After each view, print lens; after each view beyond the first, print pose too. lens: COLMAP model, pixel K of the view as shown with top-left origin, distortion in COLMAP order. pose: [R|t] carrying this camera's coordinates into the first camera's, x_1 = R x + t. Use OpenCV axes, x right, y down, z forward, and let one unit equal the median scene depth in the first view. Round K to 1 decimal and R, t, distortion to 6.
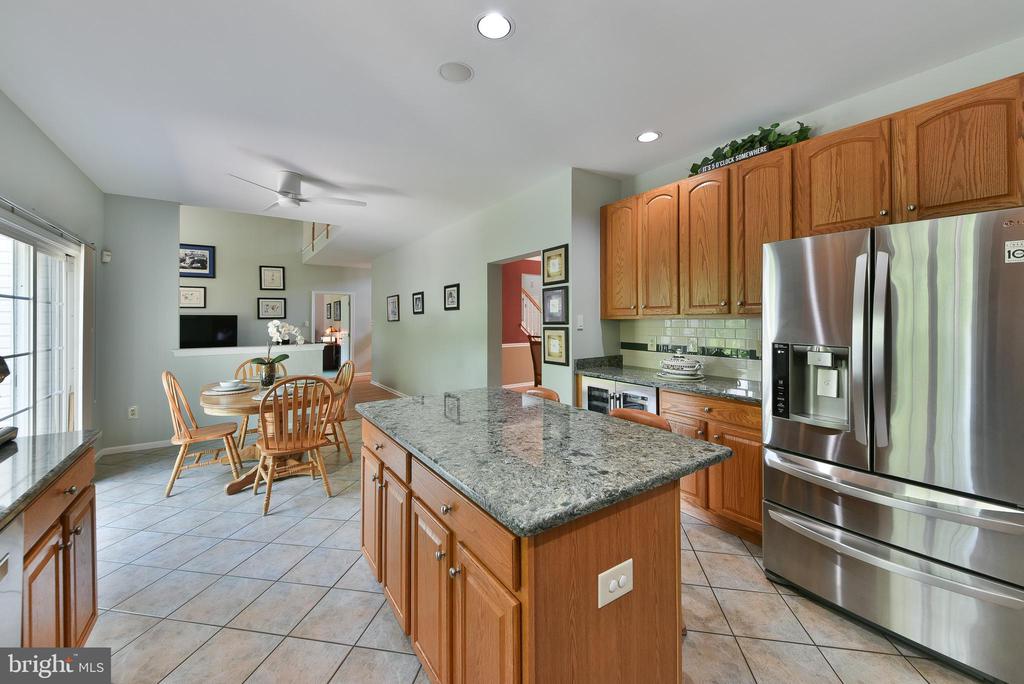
lens RADIAL K [[409.7, 0, 530.9], [0, 409.7, 317.6], [0, 0, 1]] dist [0.010967, -0.003705]
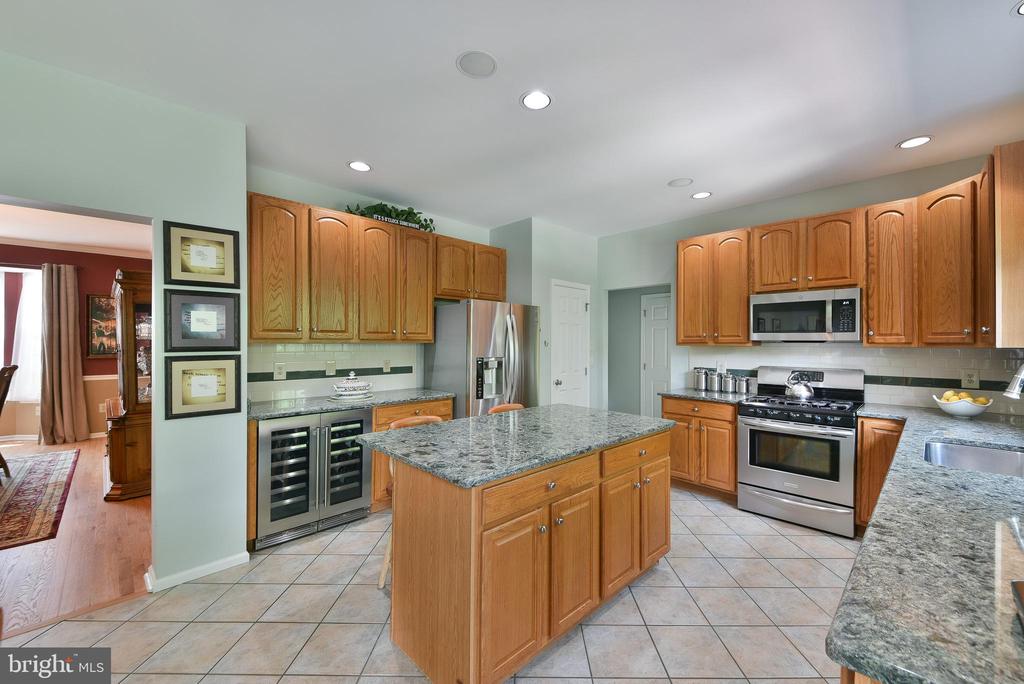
lens RADIAL K [[409.7, 0, 516.7], [0, 409.7, 341.2], [0, 0, 1]] dist [0.010967, -0.003705]
pose [[-0.172707, 0.006923, 0.984949, -0.660022], [-0.010282, 0.999908, -0.008831, 0.002150], [-0.984920, -0.011653, -0.172620, 0.659996]]
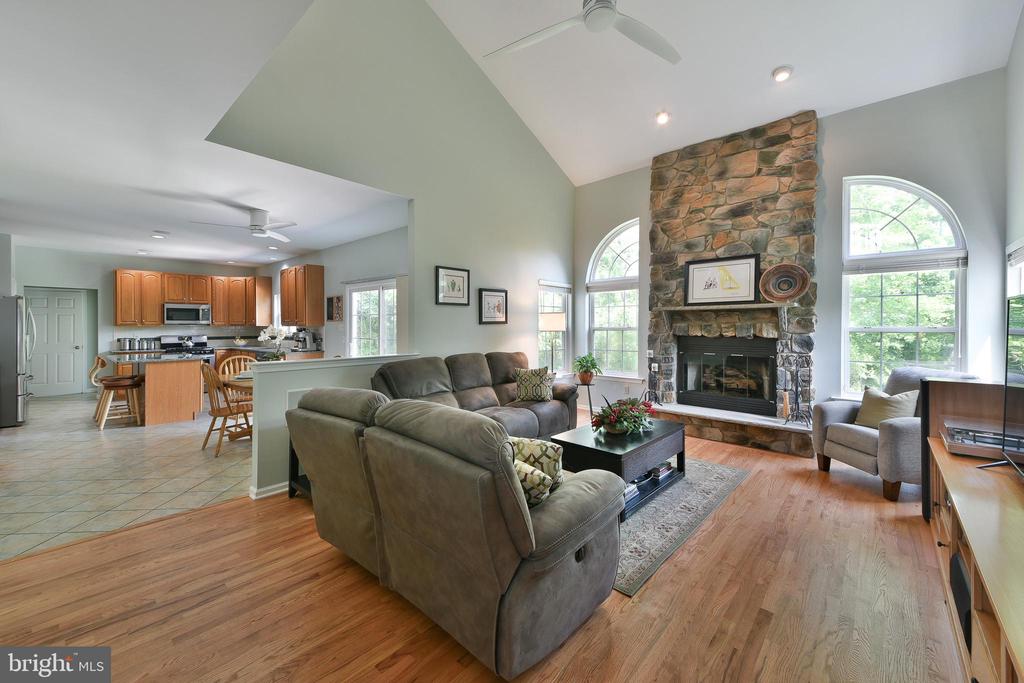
lens RADIAL K [[409.7, 0, 516.9], [0, 409.7, 326.5], [0, 0, 1]] dist [0.010967, -0.003705]
pose [[-0.970348, 0.005126, -0.241657, -1.080067], [0.006339, 0.999971, -0.004241, 0.022190], [0.241629, -0.005647, -0.970352, 2.520695]]
